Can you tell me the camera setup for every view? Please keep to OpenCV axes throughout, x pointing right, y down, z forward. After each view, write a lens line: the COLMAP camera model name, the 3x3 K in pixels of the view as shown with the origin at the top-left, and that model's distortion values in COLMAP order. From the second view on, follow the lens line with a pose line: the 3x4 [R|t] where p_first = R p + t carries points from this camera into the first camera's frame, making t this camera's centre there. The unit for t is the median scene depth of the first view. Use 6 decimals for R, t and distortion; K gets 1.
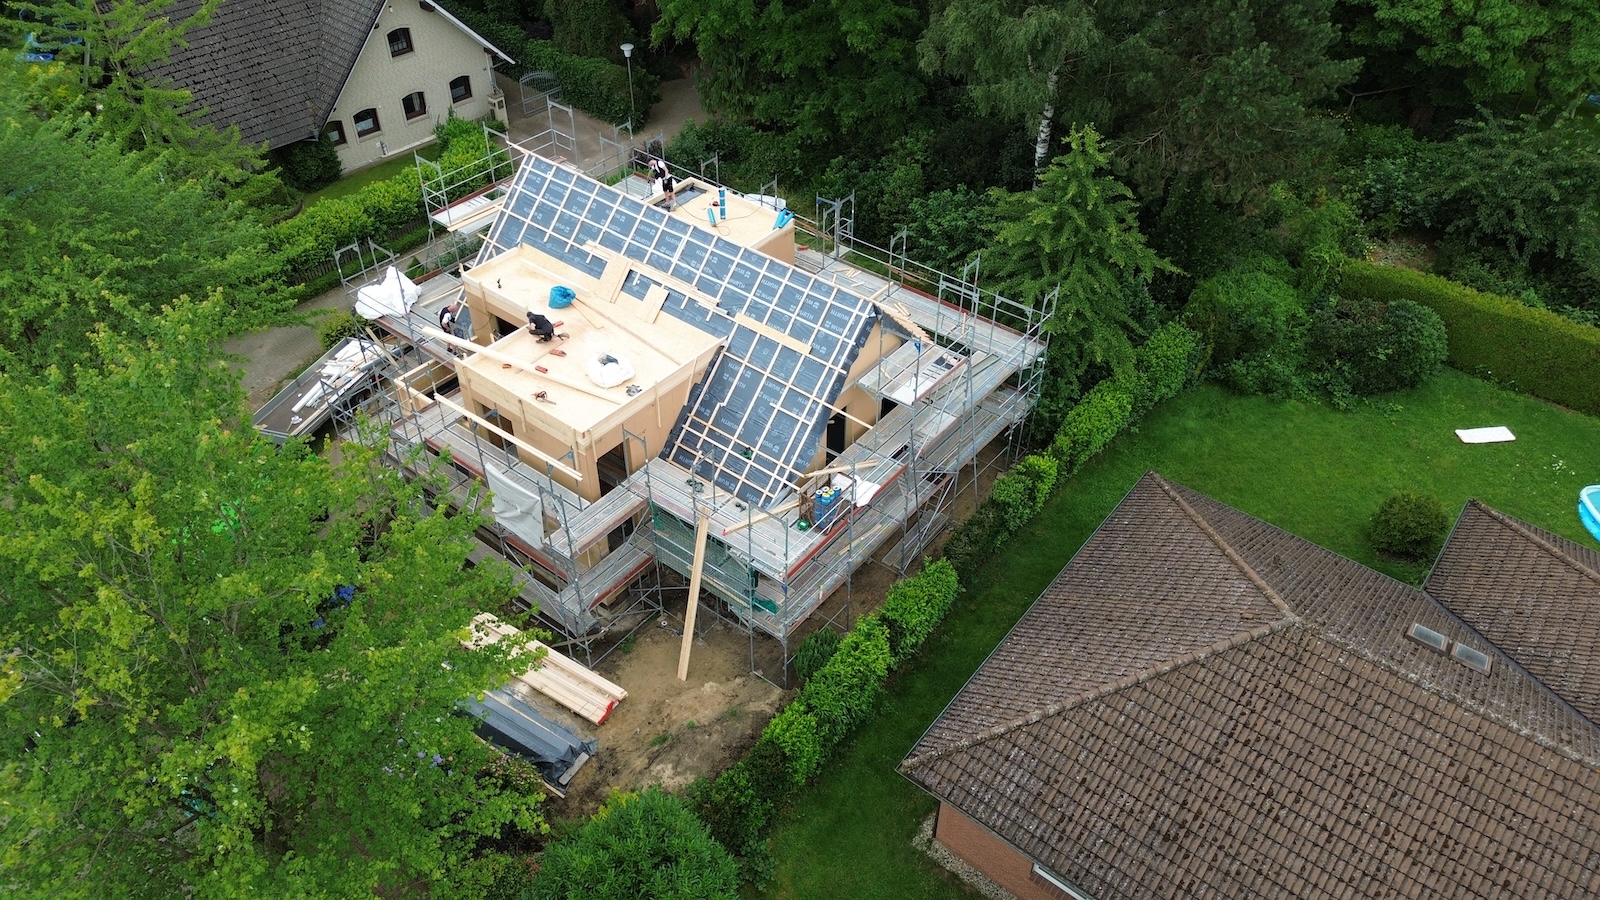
lens RADIAL K [[1139.4, 0, 803.7], [0, 1139.4, 451.4], [0, 0, 1]] dist [0.038925, -0.021889]
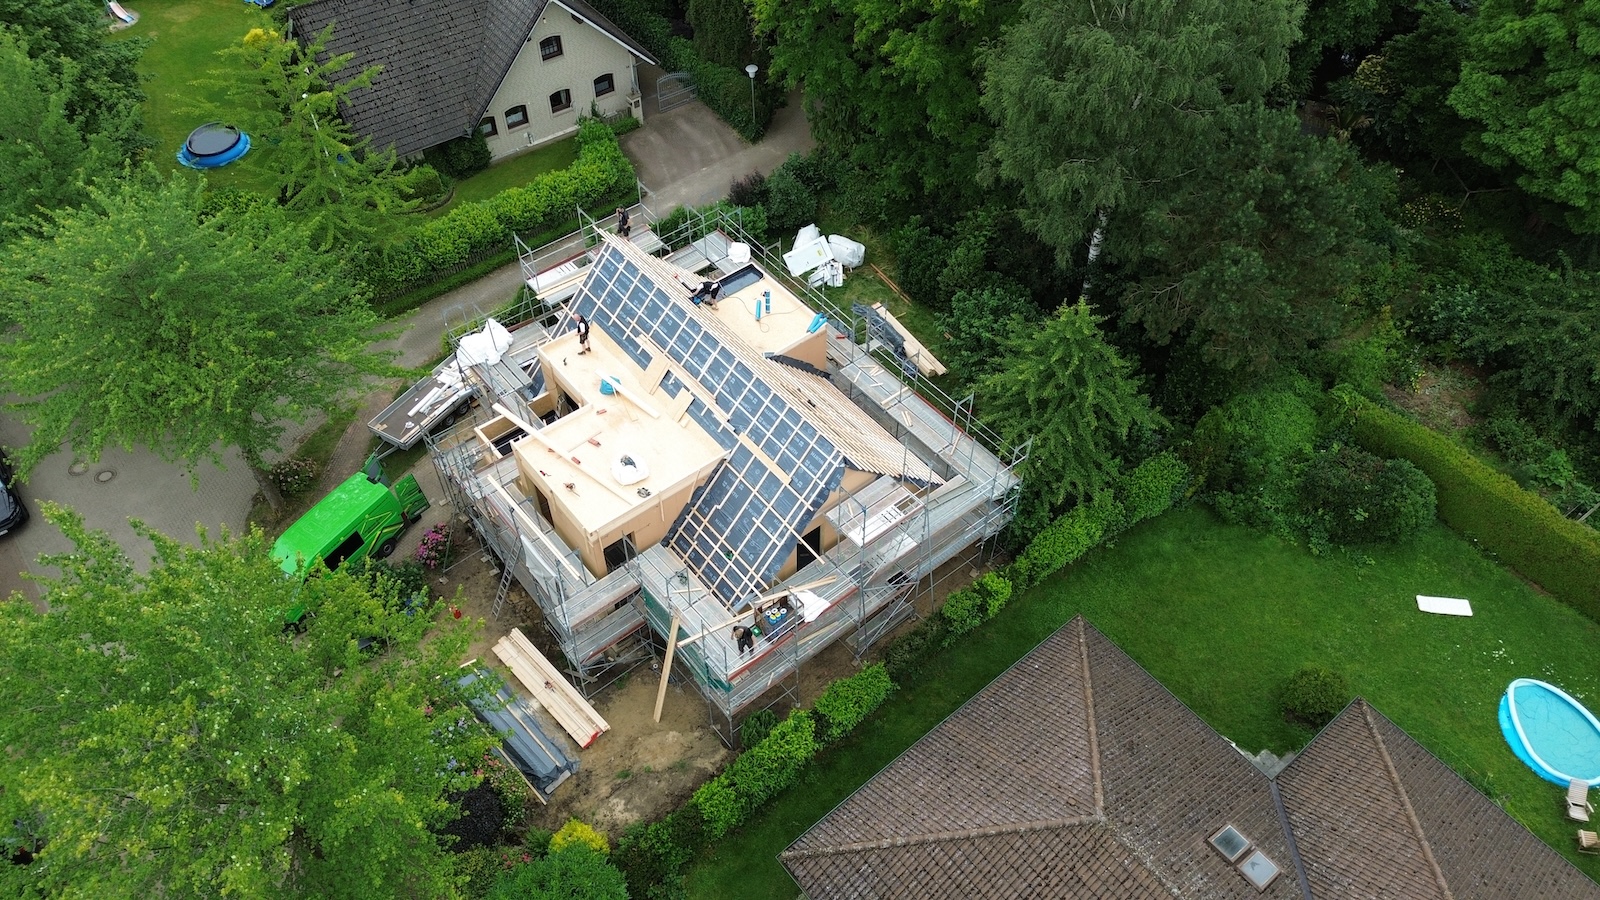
lens RADIAL K [[1139.4, 0, 795.1], [0, 1139.4, 452.7], [0, 0, 1]] dist [0.038925, -0.021889]
pose [[0.976289, 0.156705, -0.149343, 0.163223], [-0.134425, 0.979633, 0.149160, -0.263732], [0.169676, -0.125548, 0.977470, -0.141290]]
